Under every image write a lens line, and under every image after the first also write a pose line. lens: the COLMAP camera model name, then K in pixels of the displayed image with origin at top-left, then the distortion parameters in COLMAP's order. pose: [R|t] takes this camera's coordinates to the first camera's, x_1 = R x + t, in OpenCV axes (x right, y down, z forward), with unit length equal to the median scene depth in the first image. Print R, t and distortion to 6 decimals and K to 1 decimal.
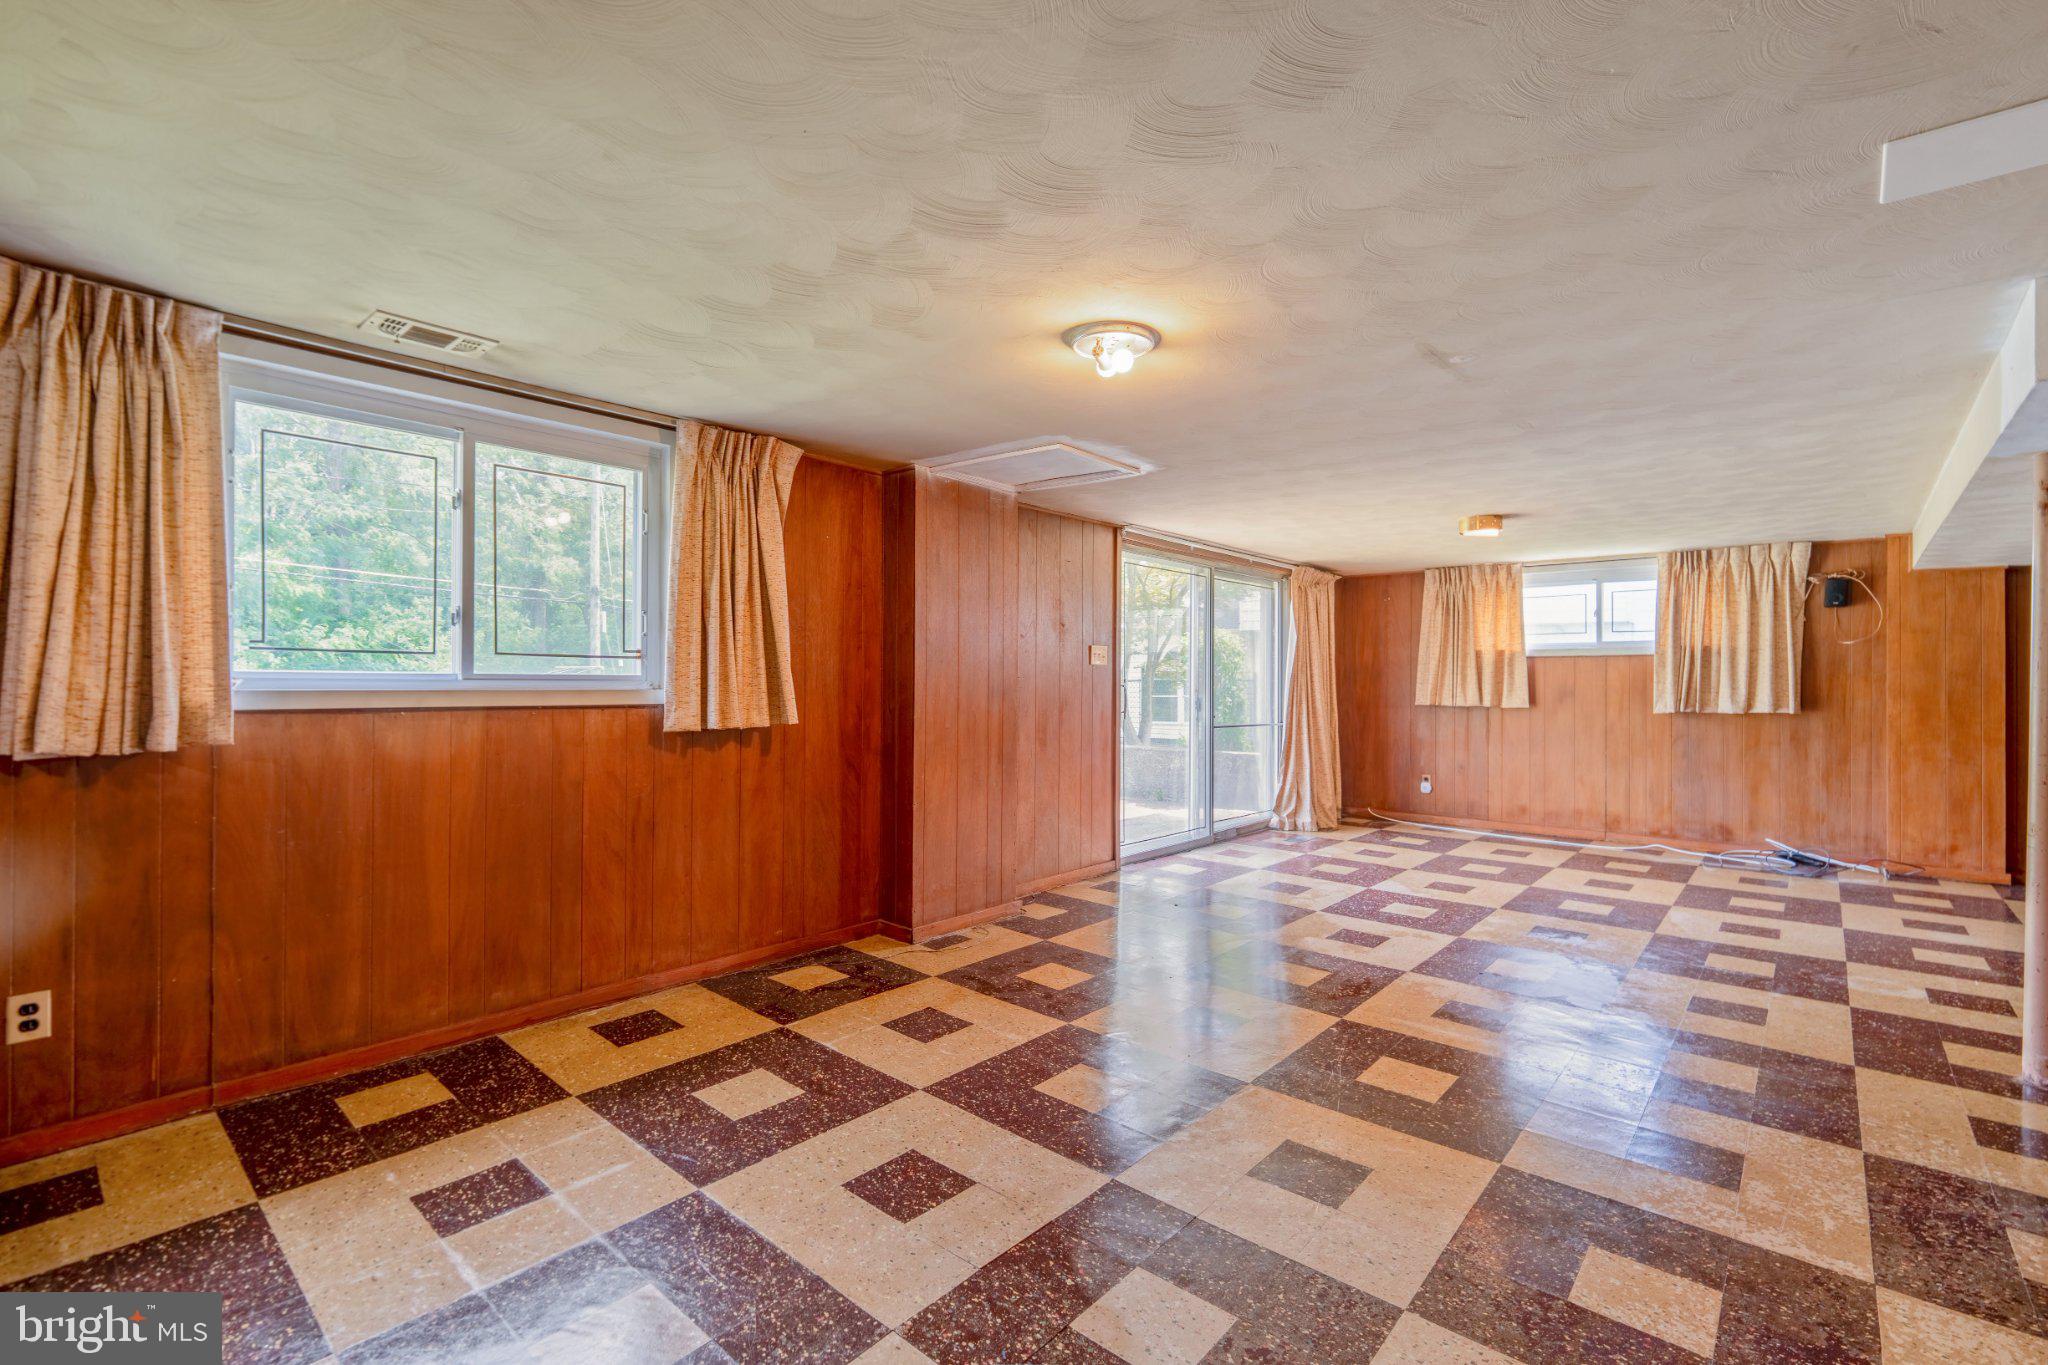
lens RADIAL K [[920.9, 0, 1035.9], [0, 920.9, 676.6], [0, 0, 1]] dist [-0.007858, 0.002353]
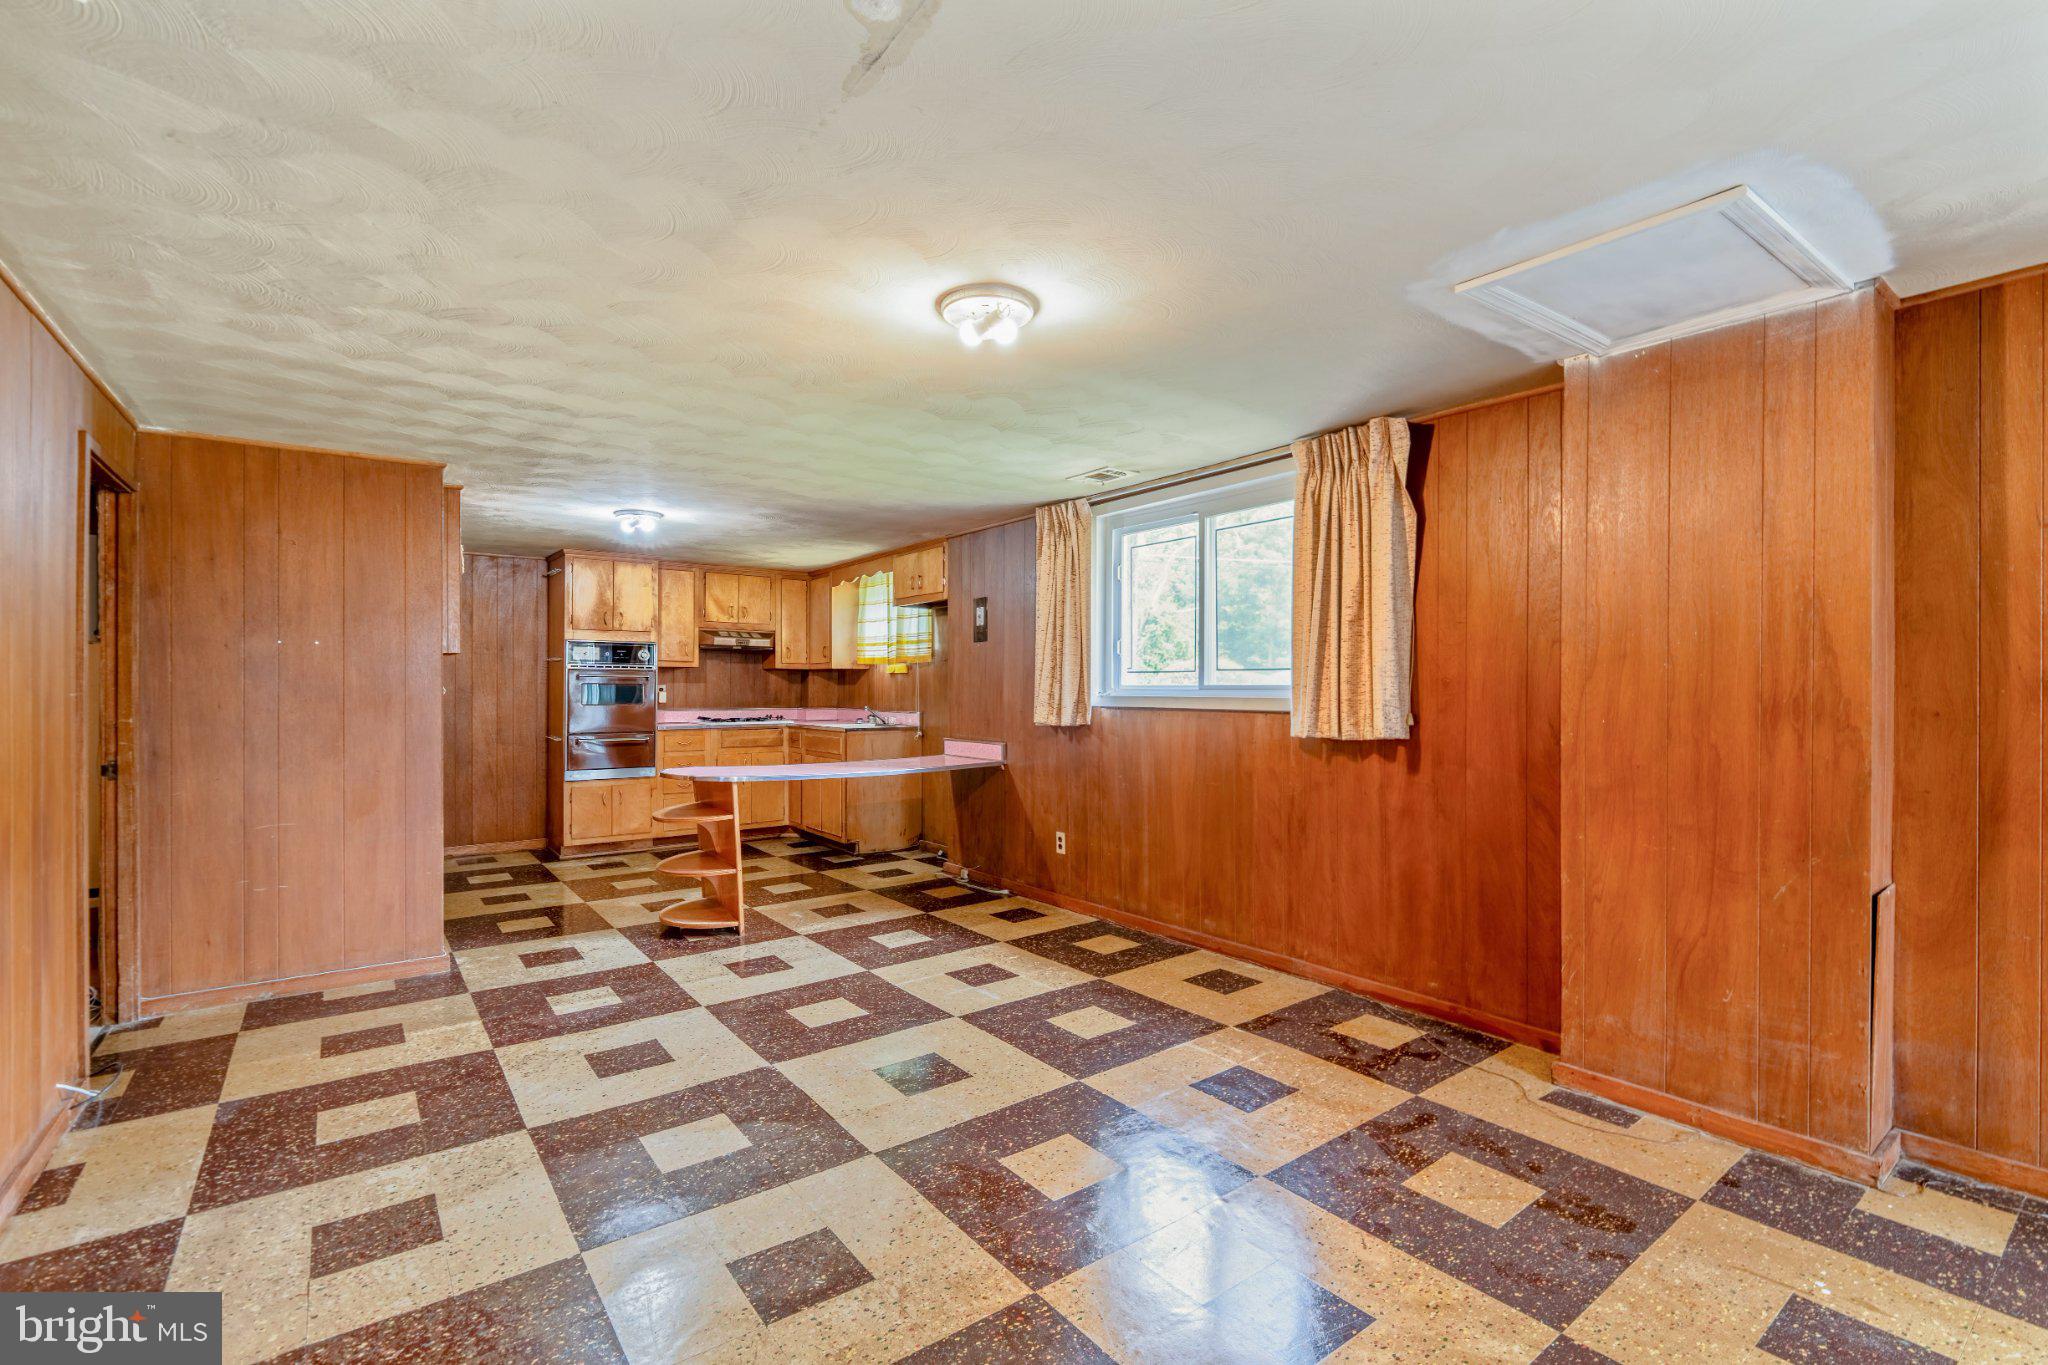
lens RADIAL K [[920.9, 0, 1027.0], [0, 920.9, 687.6], [0, 0, 1]] dist [-0.007858, 0.002353]
pose [[-0.218866, -0.006713, -0.975732, 0.399632], [0.004671, 0.999958, -0.007927, 0.005116], [0.975744, -0.006293, -0.218825, 0.516747]]
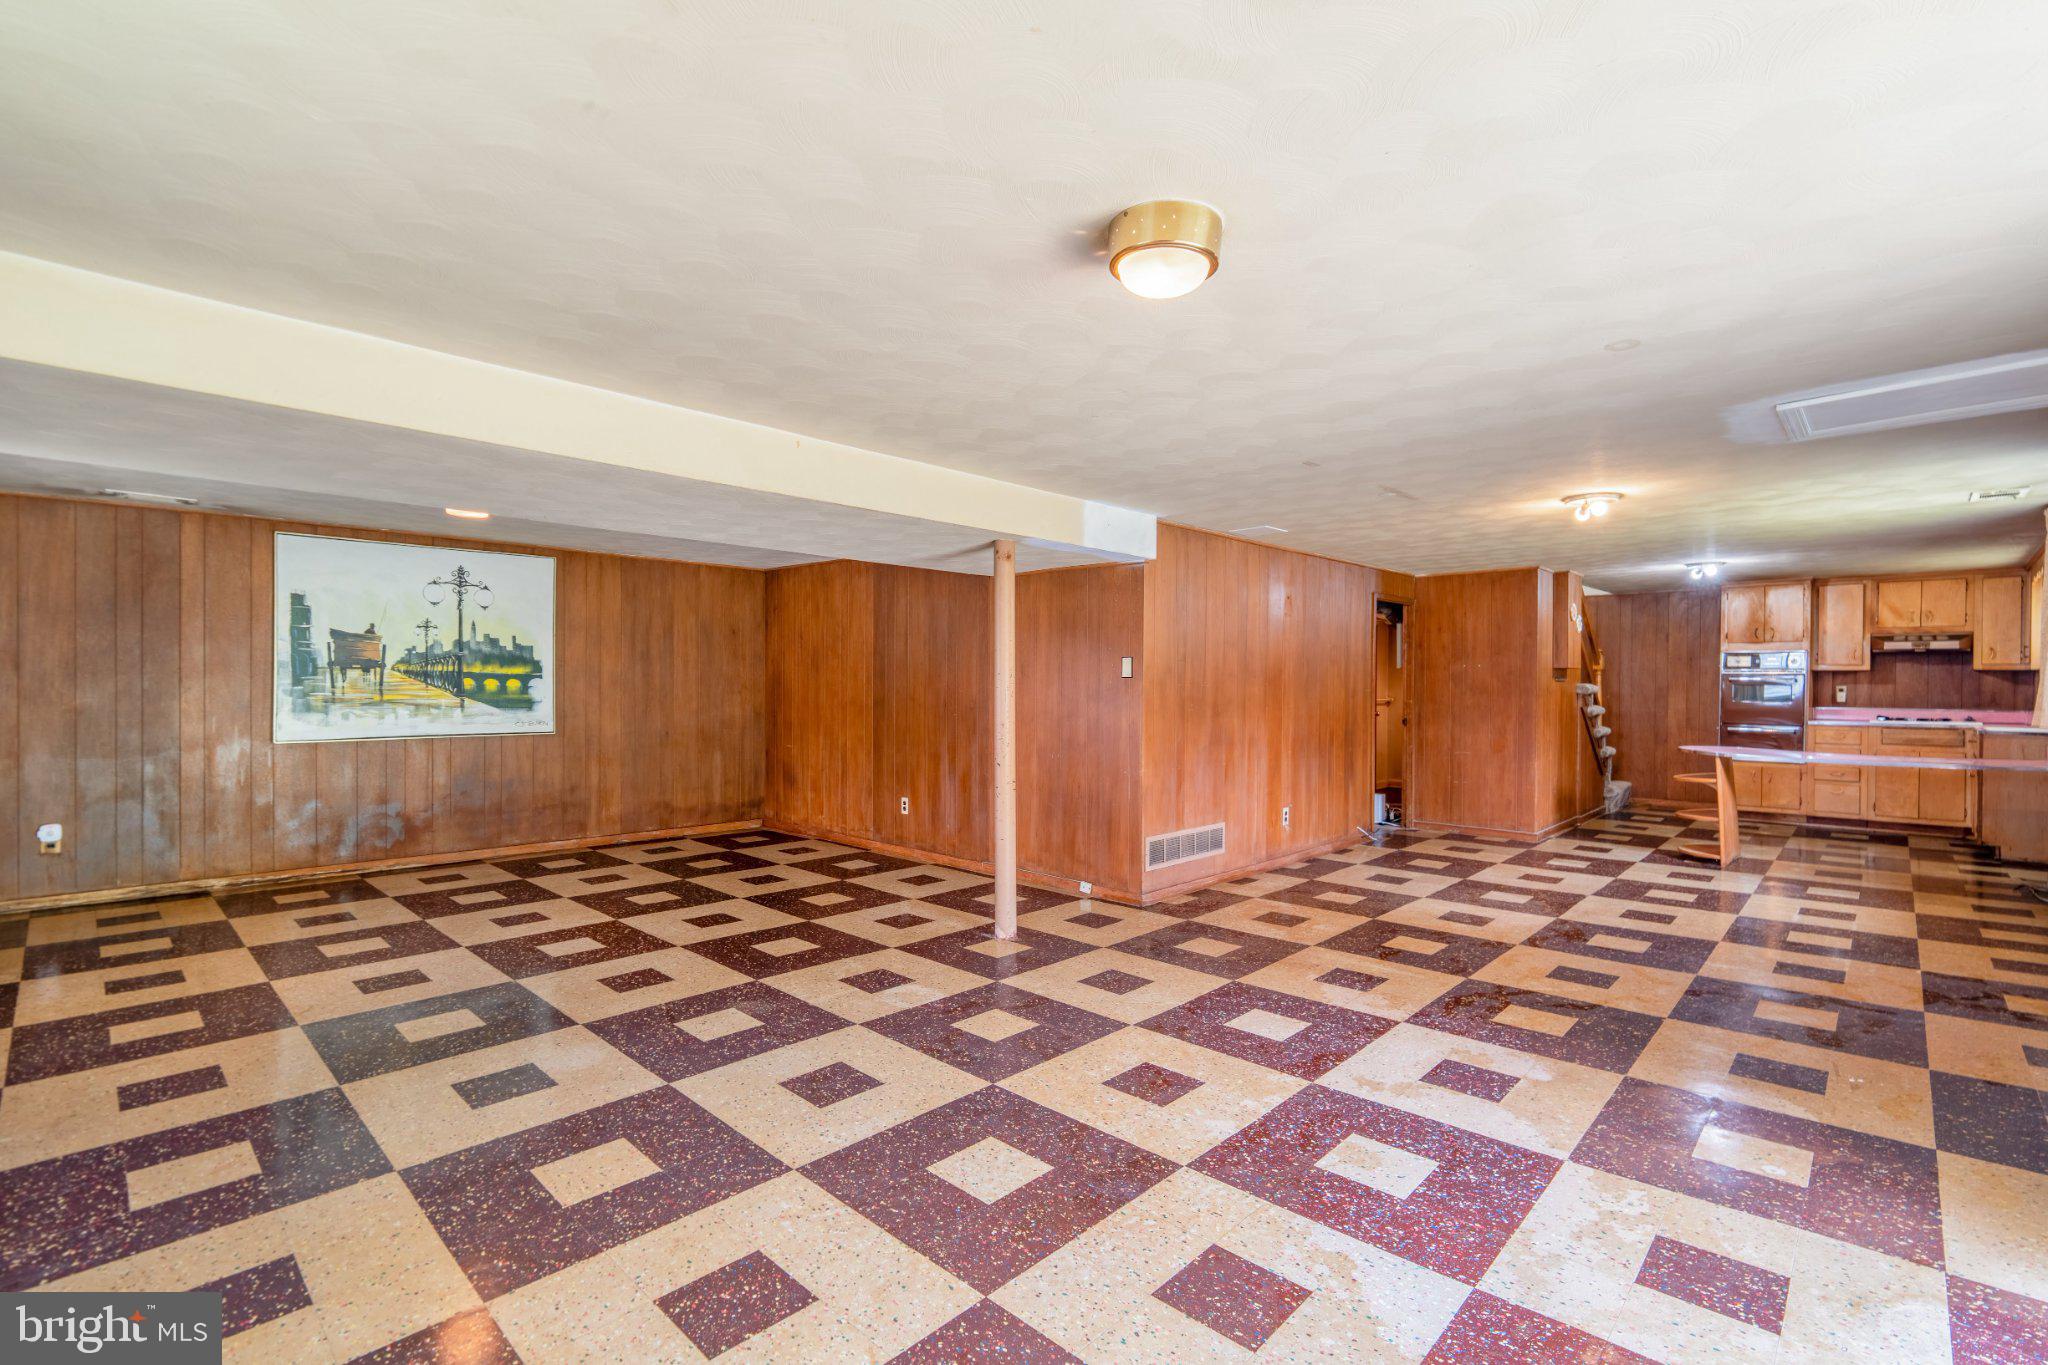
lens RADIAL K [[920.9, 0, 1056.6], [0, 920.9, 684.8], [0, 0, 1]] dist [-0.007858, 0.002353]
pose [[-0.999487, -0.010213, 0.030363, 0.442610], [-0.010316, 0.999942, -0.003228, 0.004306], [-0.030328, -0.003540, -0.999534, 1.175012]]
